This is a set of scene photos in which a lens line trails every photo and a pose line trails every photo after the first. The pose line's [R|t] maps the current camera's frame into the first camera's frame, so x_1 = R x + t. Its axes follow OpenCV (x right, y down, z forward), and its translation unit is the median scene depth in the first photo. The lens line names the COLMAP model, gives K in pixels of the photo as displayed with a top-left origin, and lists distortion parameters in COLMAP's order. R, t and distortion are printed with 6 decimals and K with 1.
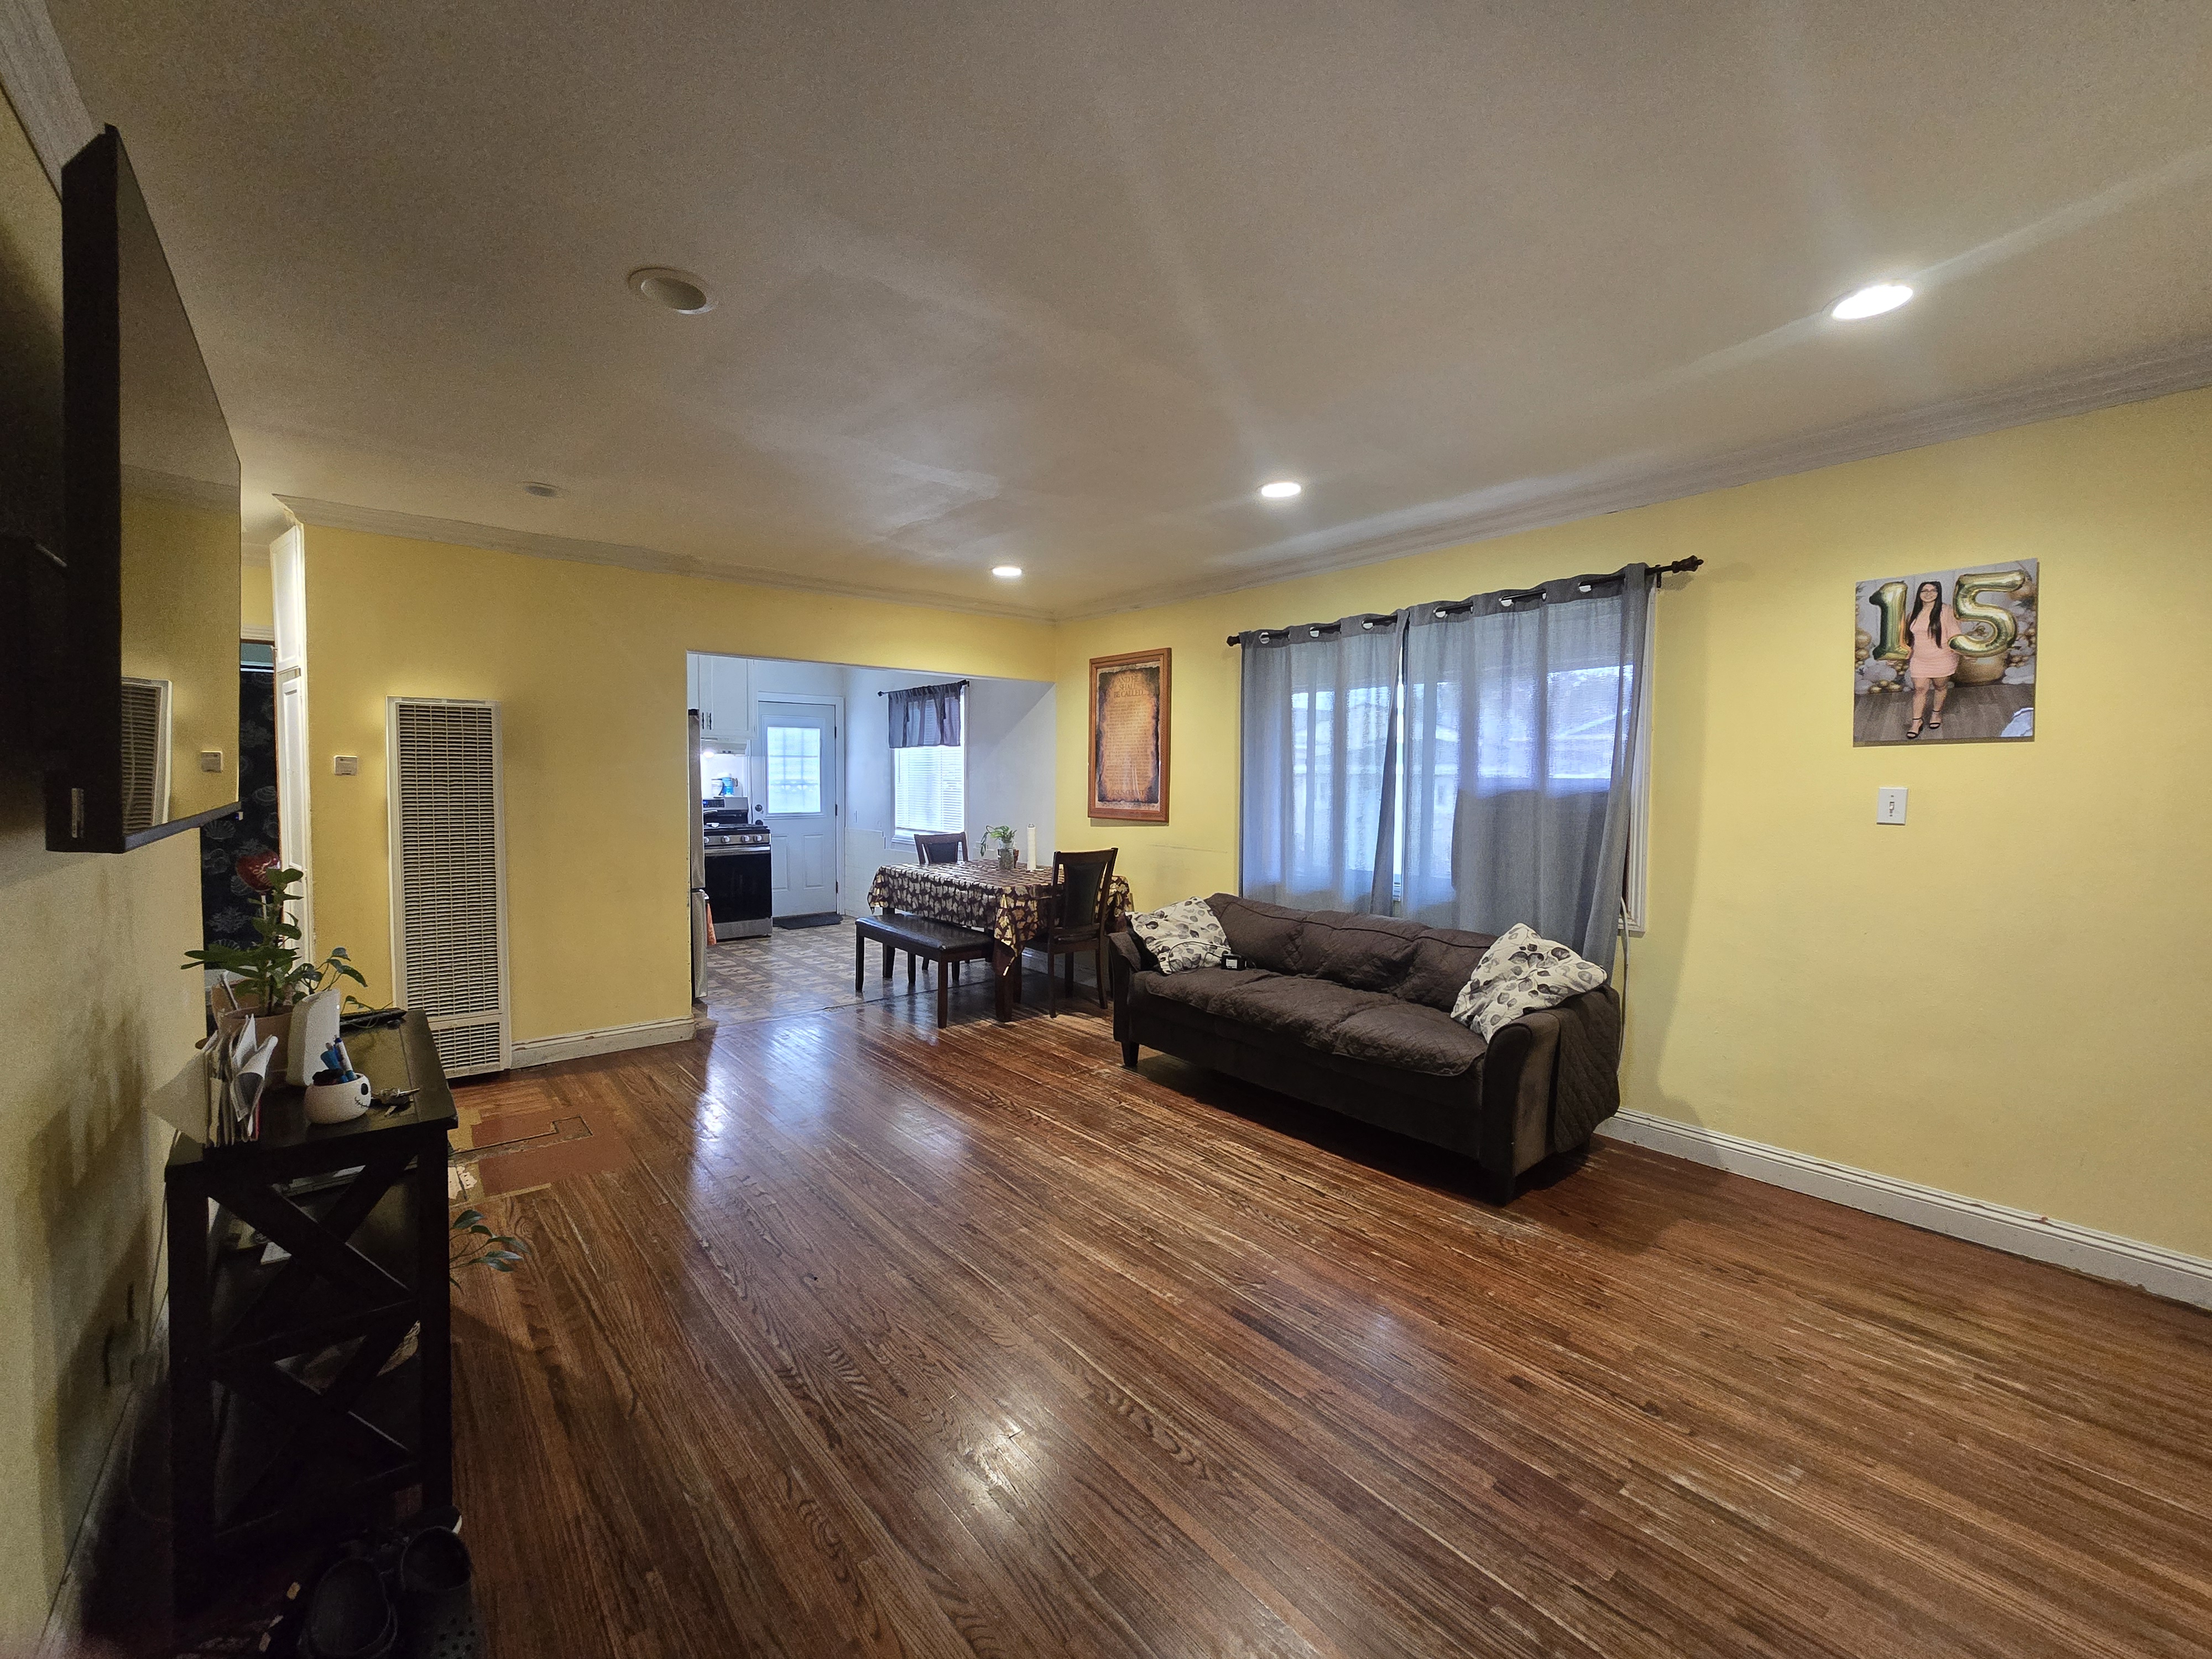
lens RADIAL K [[879.6, 0, 1106.0], [0, 879.6, 829.5], [0, 0, 1]] dist [0.000000, -0.000001]
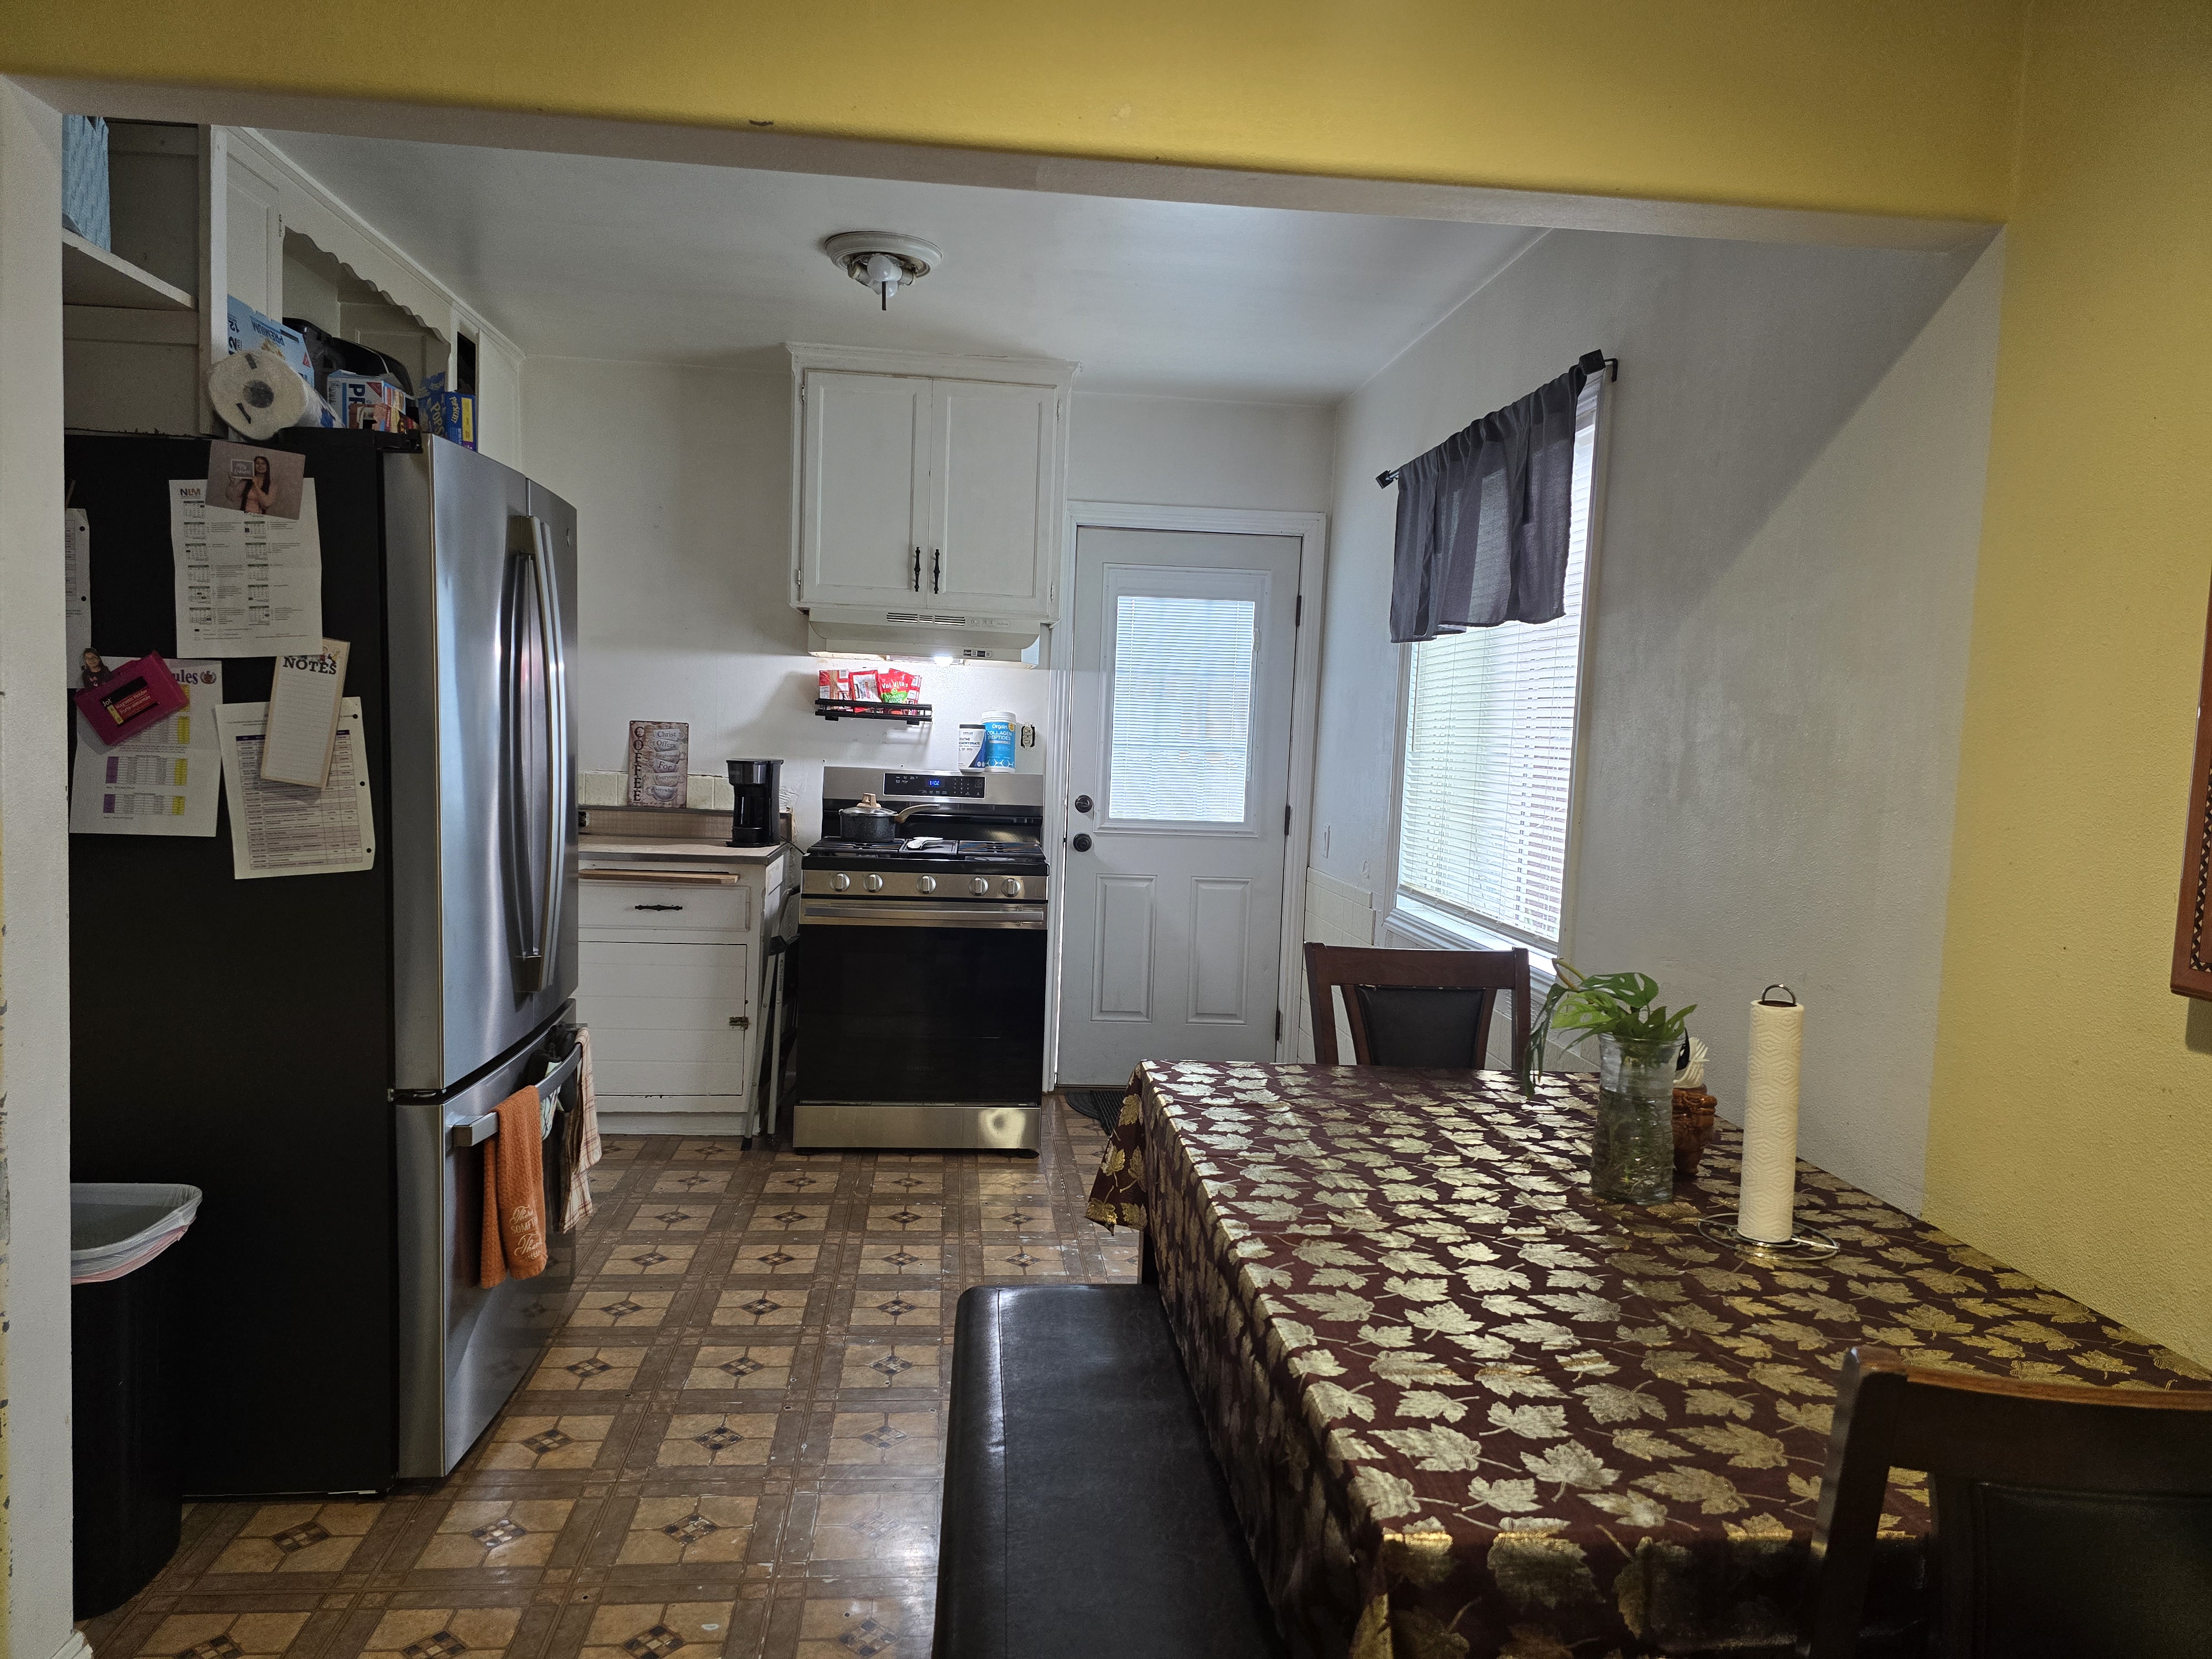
lens RADIAL K [[1396.4, 0, 1106.0], [0, 1396.4, 829.5], [0, 0, 1]] dist [0.001760, 0.000388]
pose [[0.804652, 0.065560, -0.590116, -0.023018], [-0.067370, 0.997548, 0.018962, -0.027225], [0.589912, 0.024498, 0.807096, 0.542204]]
